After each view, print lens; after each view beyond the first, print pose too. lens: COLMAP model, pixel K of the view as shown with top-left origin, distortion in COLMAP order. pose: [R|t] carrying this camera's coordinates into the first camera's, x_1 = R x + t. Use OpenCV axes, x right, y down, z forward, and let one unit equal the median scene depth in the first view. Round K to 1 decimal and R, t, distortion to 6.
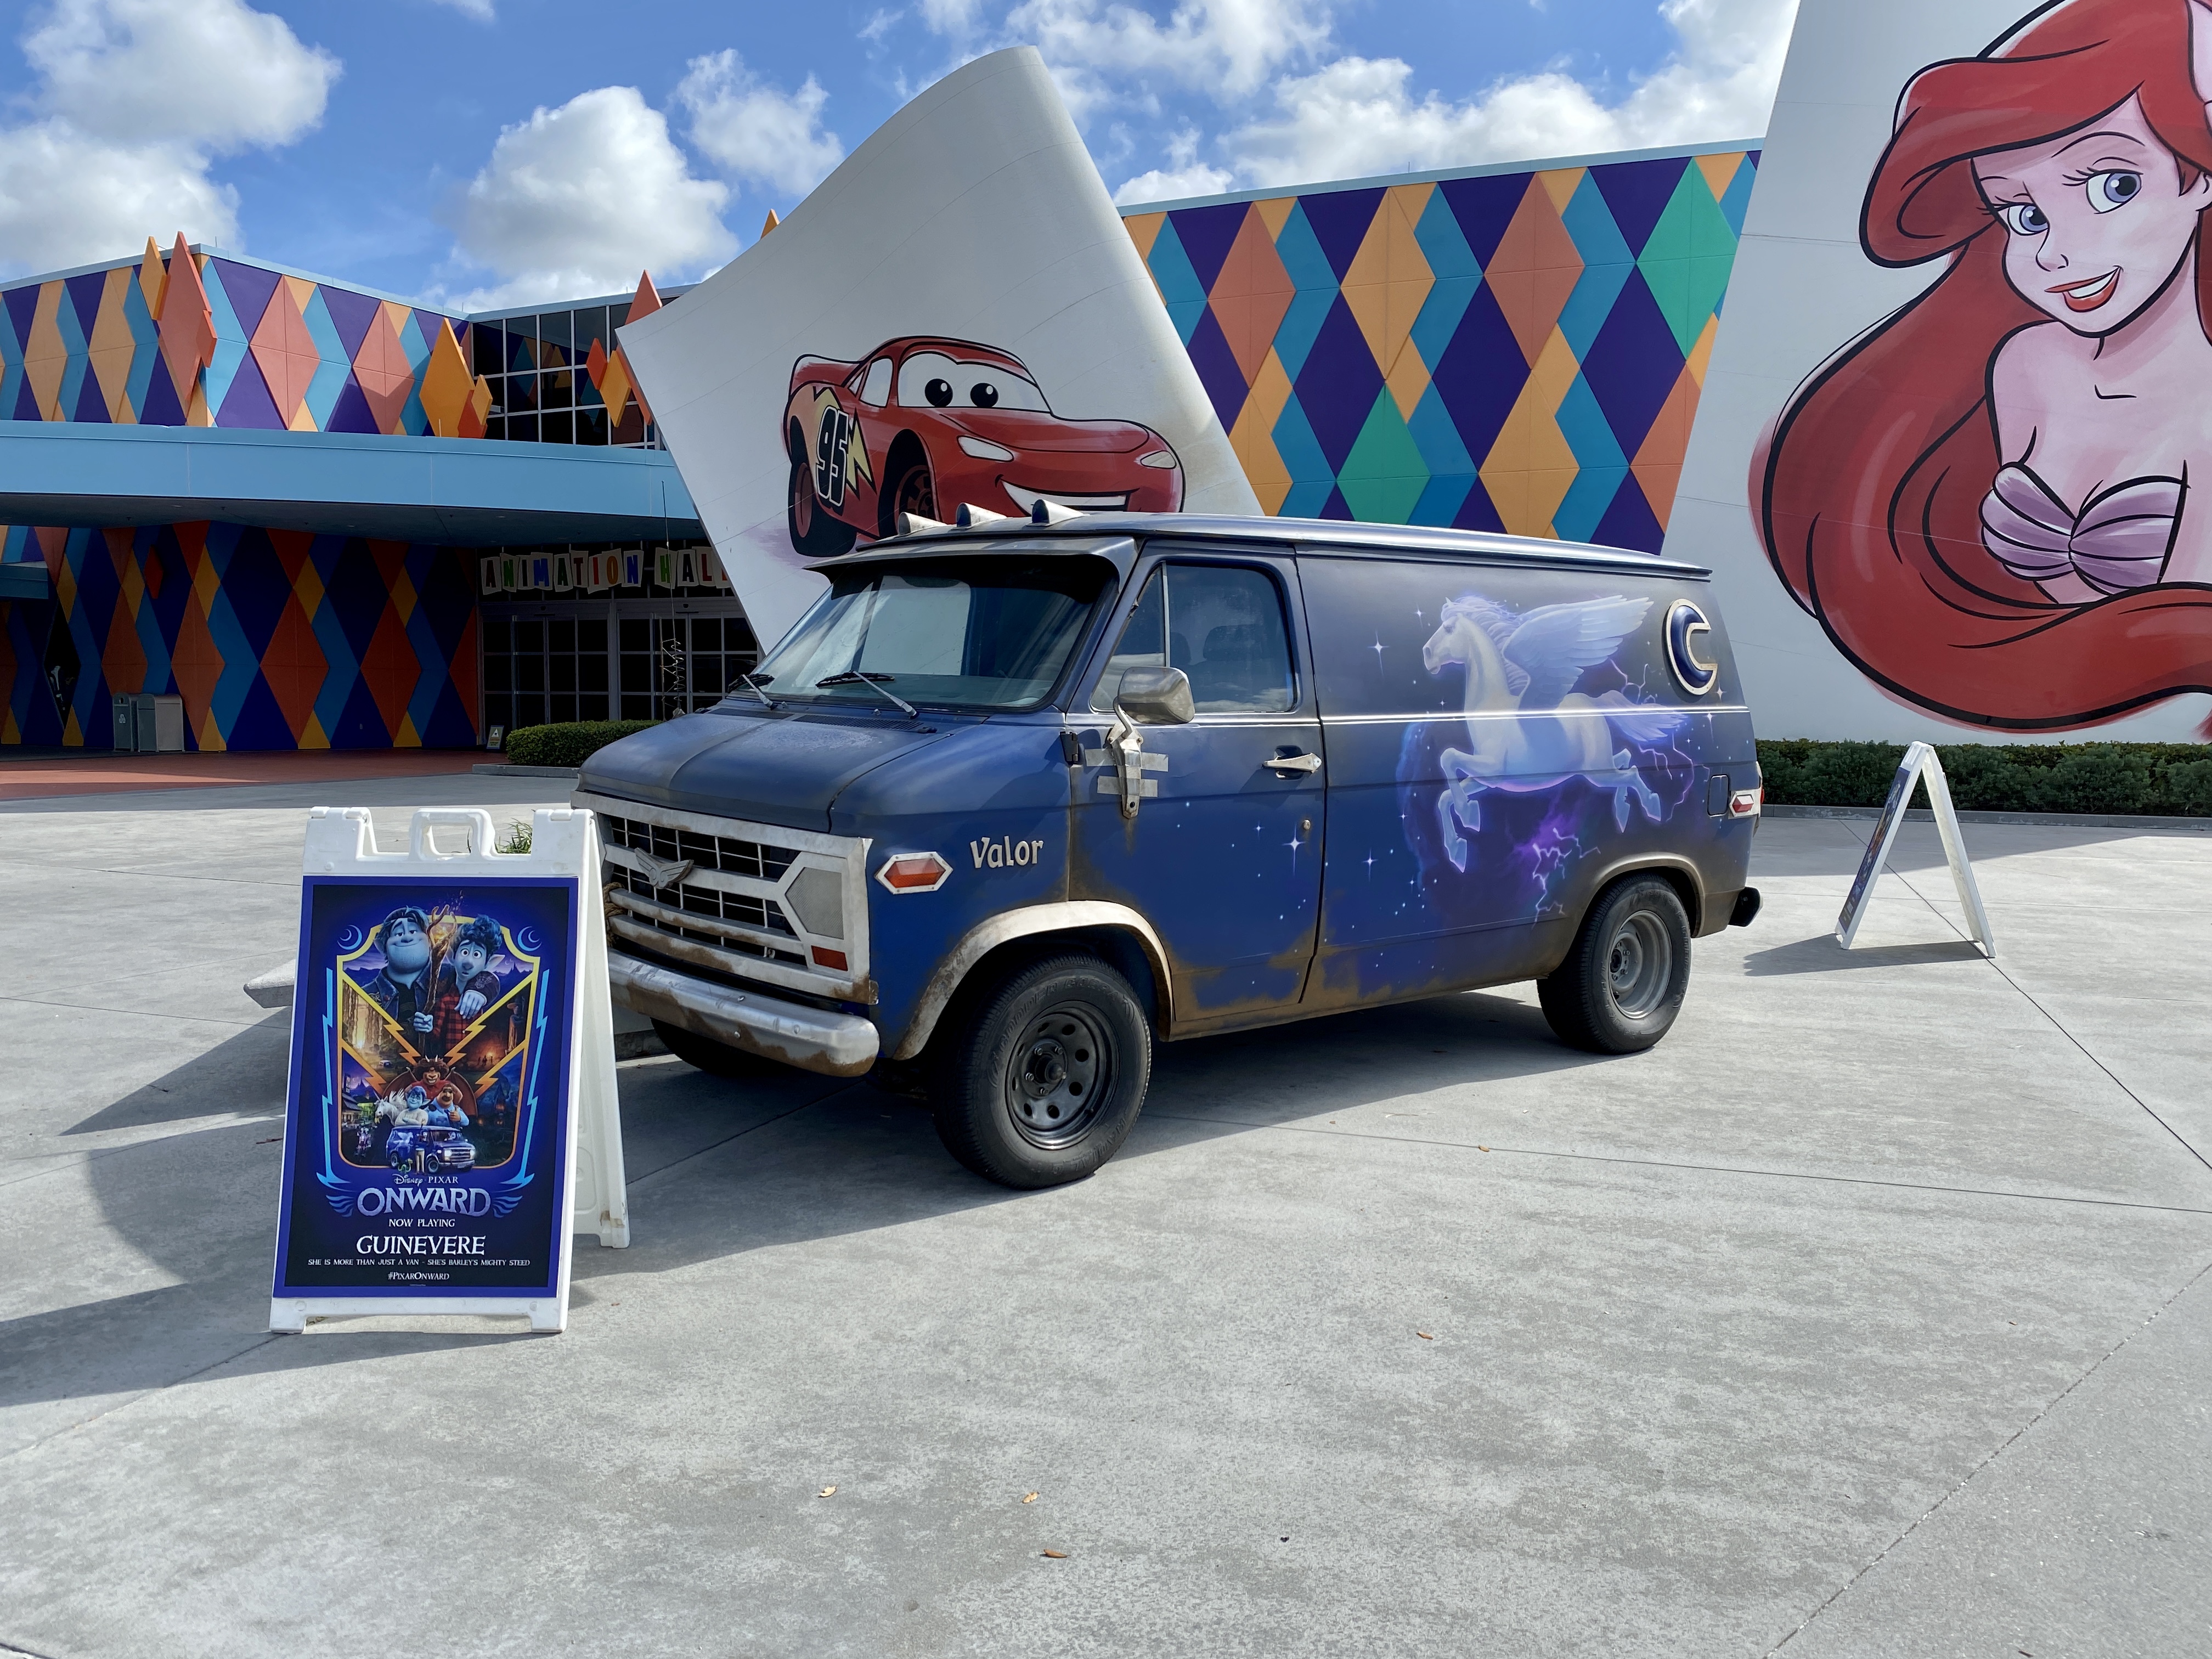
lens RADIAL K [[1696.5, 0, 1106.0], [0, 1696.5, 829.5], [0, 0, 1]] dist [0.025283, -0.021394]
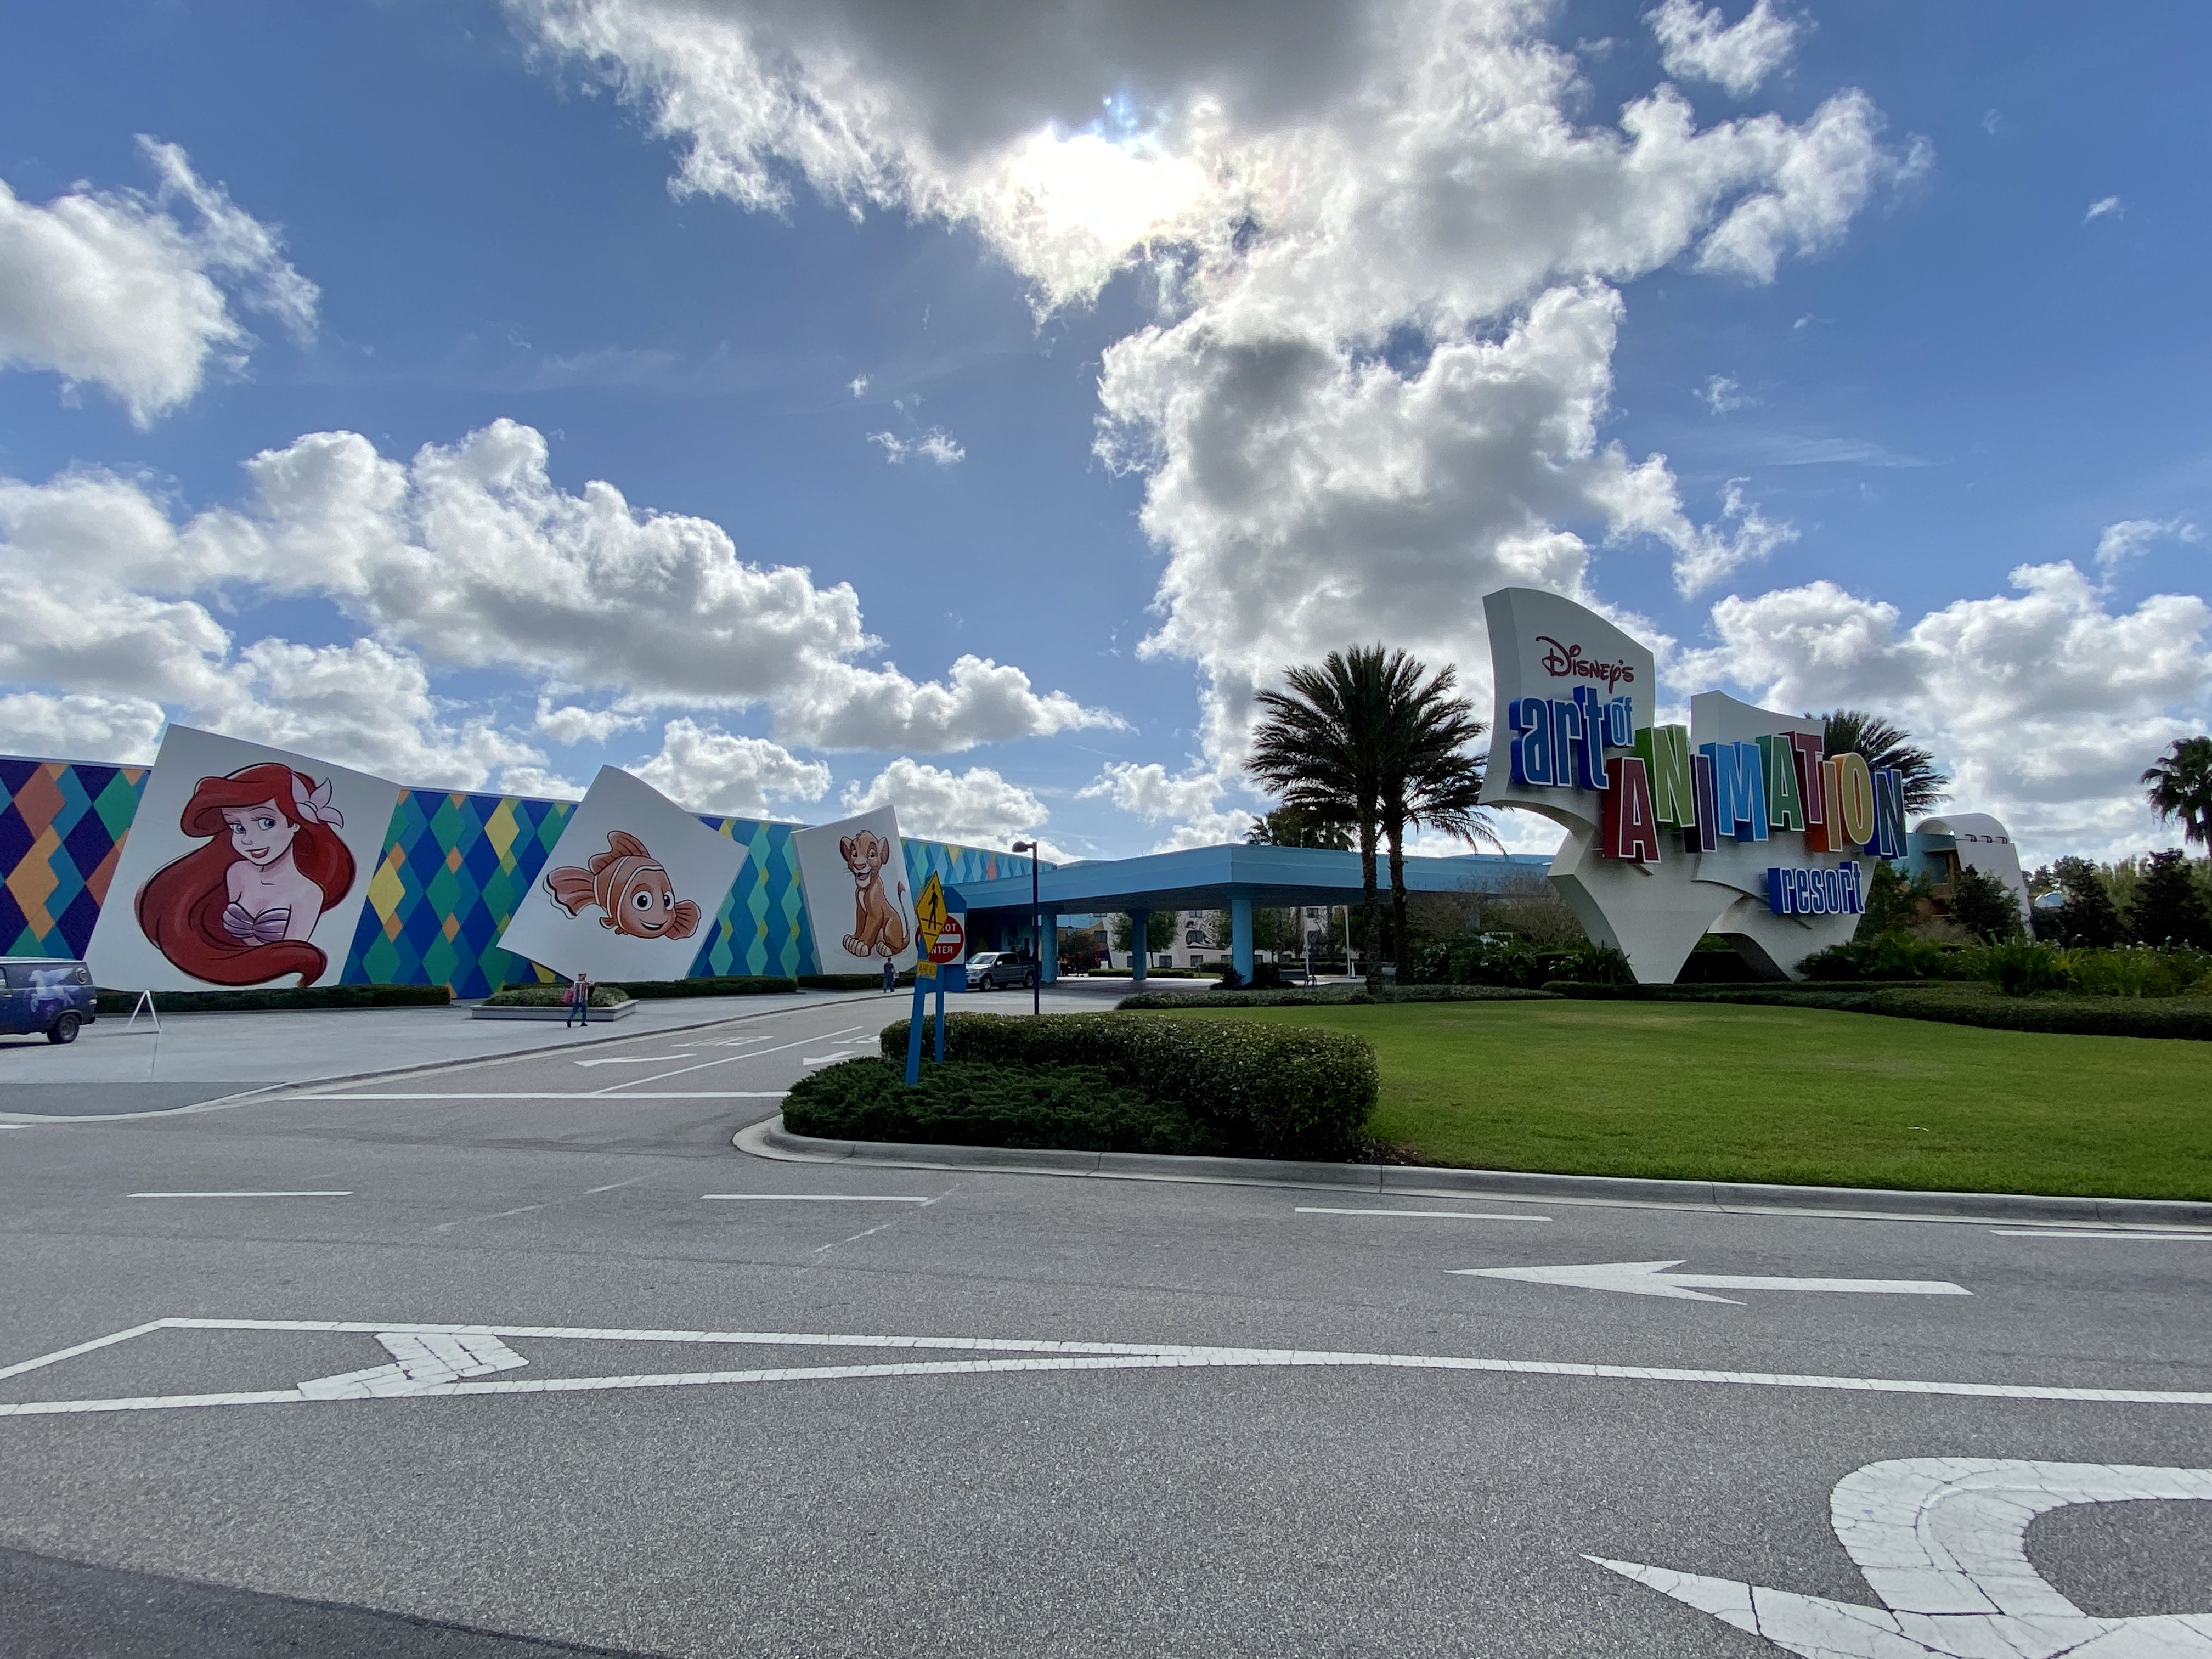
lens RADIAL K [[1143.3, 0, 1097.9], [0, 1143.3, 833.5], [0, 0, 1]] dist [0.042013, -0.033316]
pose [[0.539286, 0.077466, 0.838552, -0.449323], [0.076595, 0.987121, -0.140450, 0.093457], [-0.838632, 0.139971, 0.526407, -1.601348]]
